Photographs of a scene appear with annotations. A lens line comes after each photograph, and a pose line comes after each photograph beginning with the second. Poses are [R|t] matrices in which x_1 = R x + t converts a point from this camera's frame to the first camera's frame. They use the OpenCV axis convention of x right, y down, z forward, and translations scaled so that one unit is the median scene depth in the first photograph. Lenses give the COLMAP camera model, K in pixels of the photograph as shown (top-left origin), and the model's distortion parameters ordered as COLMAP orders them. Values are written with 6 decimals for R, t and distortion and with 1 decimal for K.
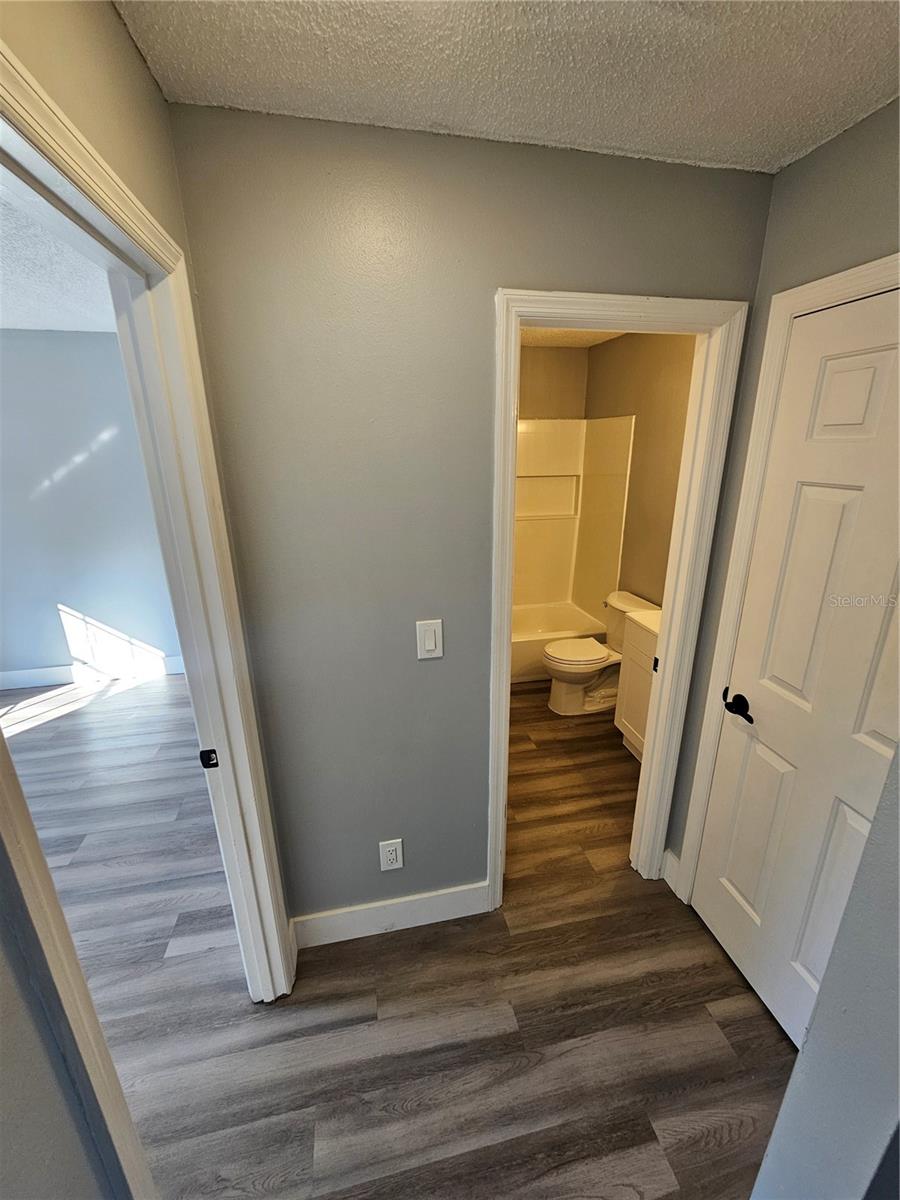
lens RADIAL K [[491.2, 0, 453.3], [0, 491.2, 602.2], [0, 0, 1]] dist [0.001185, 0.000359]
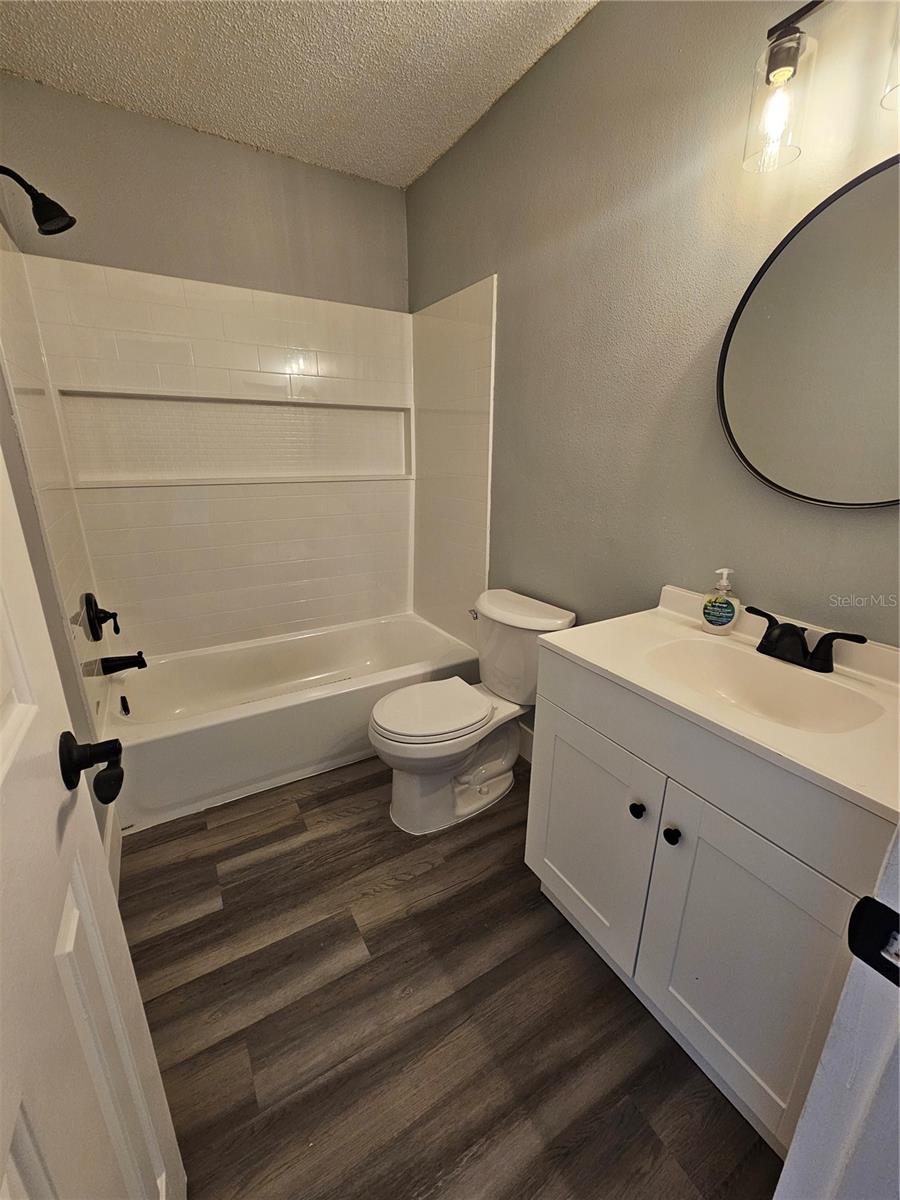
lens RADIAL K [[491.2, 0, 453.3], [0, 491.2, 602.2], [0, 0, 1]] dist [0.001185, 0.000359]
pose [[0.944204, -0.082991, 0.318733, 0.107901], [0.087035, 0.996204, 0.001561, -0.012822], [-0.317653, 0.026267, 0.947843, 0.471025]]
